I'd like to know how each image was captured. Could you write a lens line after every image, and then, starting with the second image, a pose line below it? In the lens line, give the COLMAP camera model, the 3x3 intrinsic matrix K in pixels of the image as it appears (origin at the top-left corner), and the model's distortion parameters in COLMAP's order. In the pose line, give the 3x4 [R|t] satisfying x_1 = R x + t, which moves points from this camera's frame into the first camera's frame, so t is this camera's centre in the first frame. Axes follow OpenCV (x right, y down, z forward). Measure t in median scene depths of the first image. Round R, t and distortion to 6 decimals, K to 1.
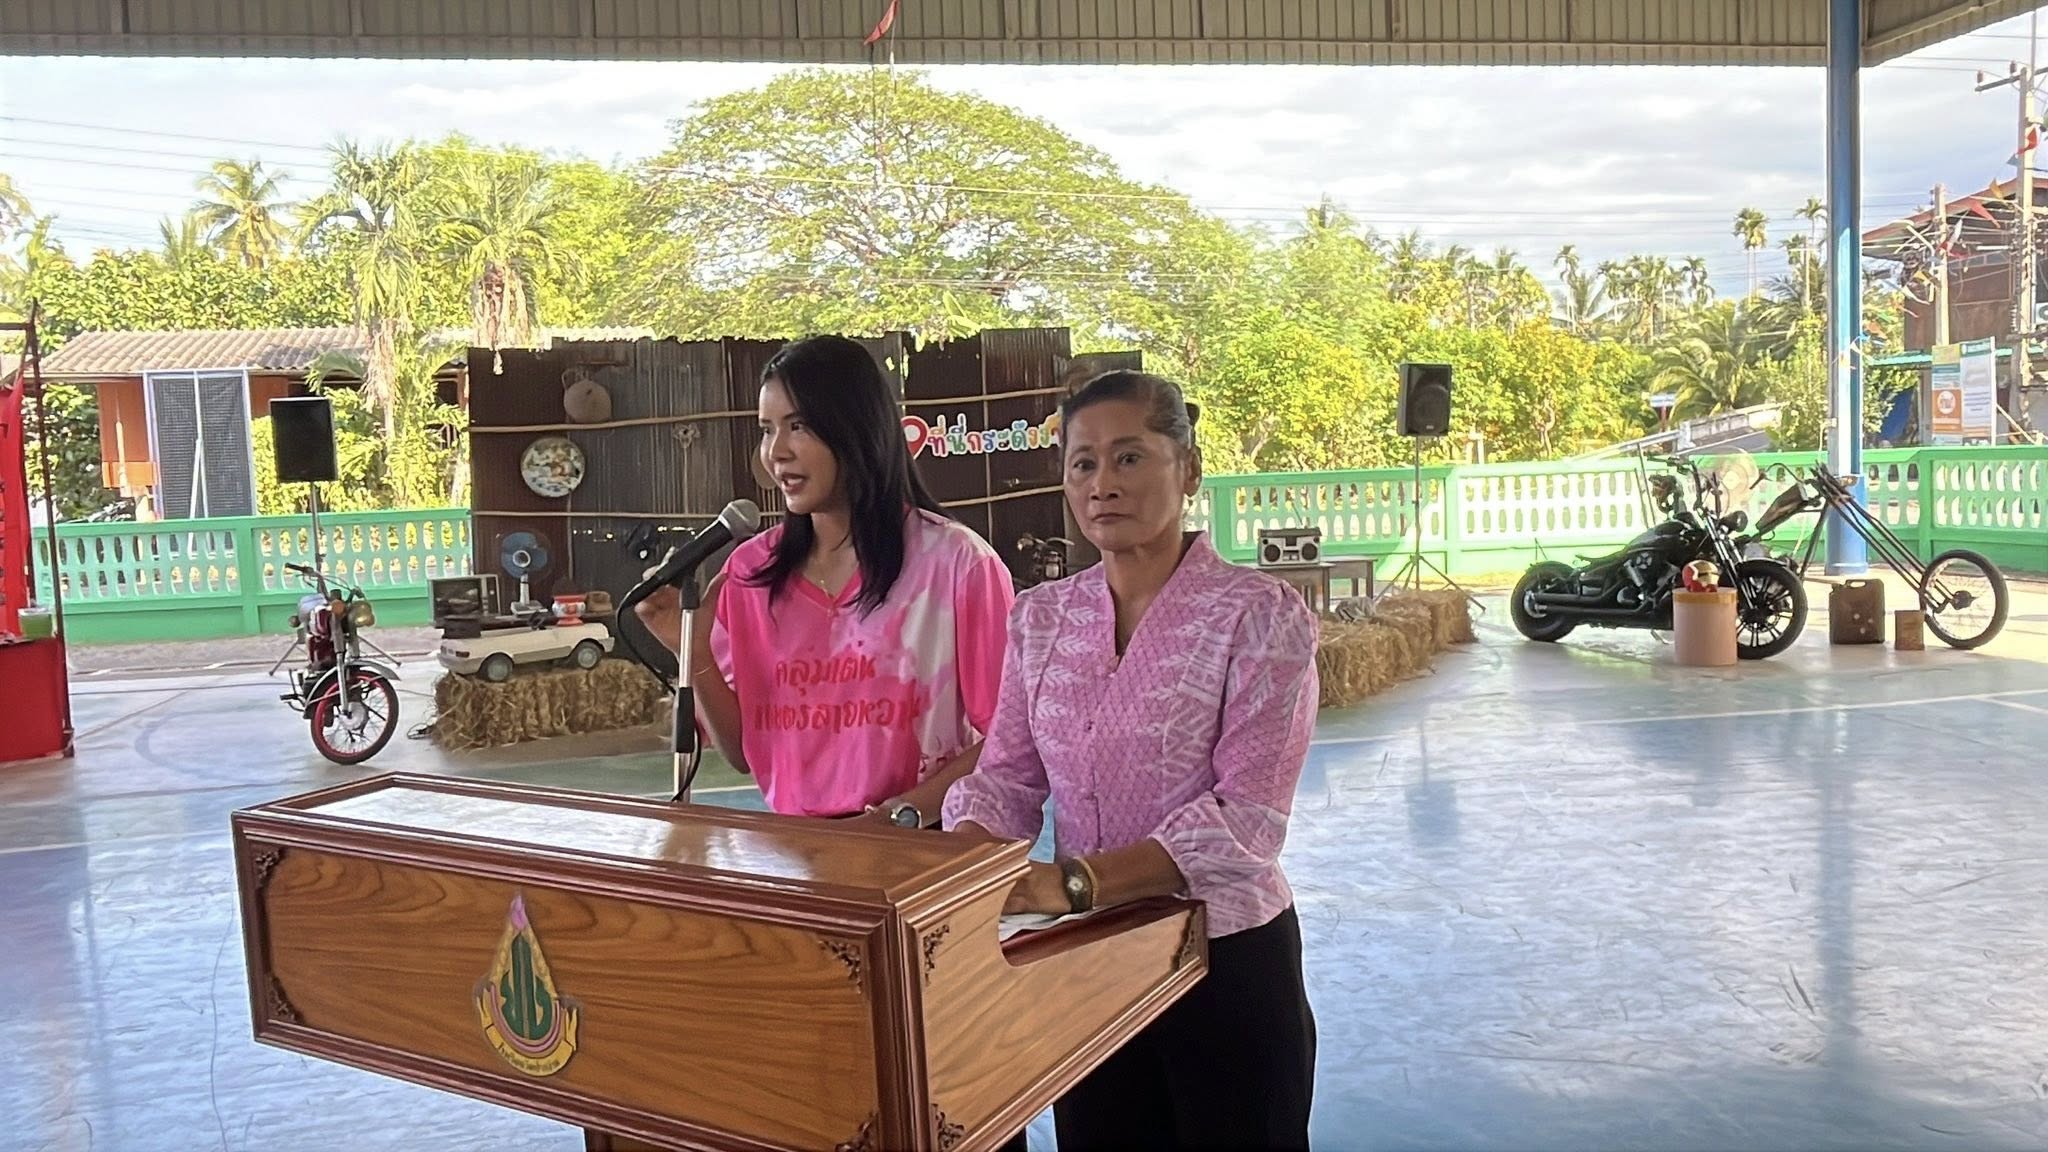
lens RADIAL K [[1623.2, 0, 1034.3], [0, 1623.2, 569.8], [0, 0, 1]] dist [0.091891, -0.139590]
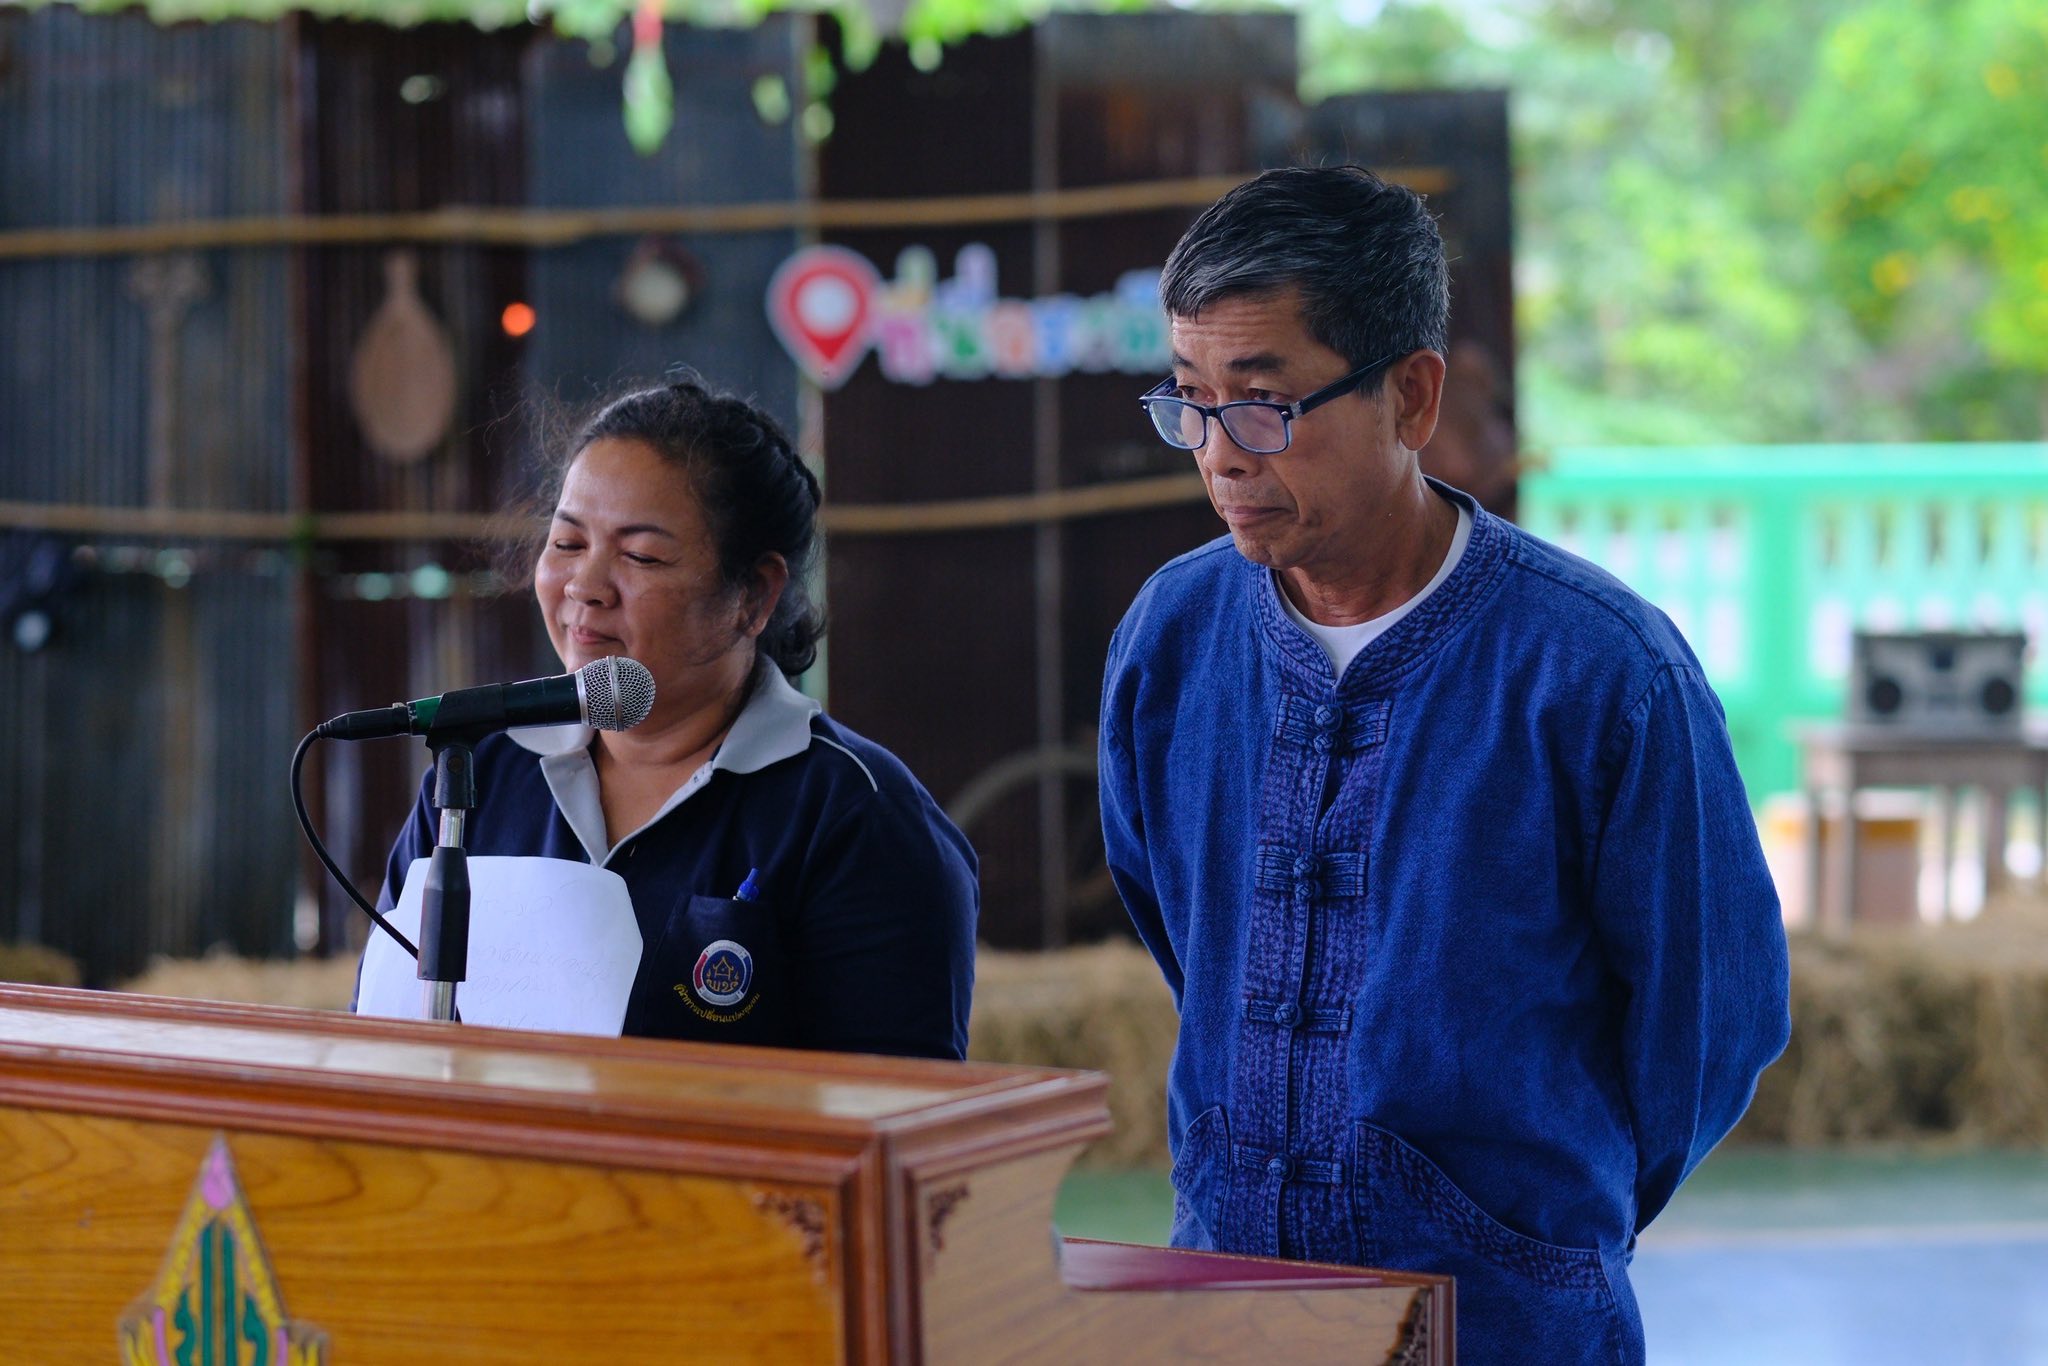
lens RADIAL K [[4983.8, 0, 1024.0], [0, 4983.8, 683.0], [0, 0, 1]] dist [0.077576, -1.186540]
pose [[0.998809, 0.037708, -0.030974, 0.016247], [-0.037967, 0.999249, -0.007803, 0.036460], [0.030657, 0.008970, 0.999490, -0.725420]]
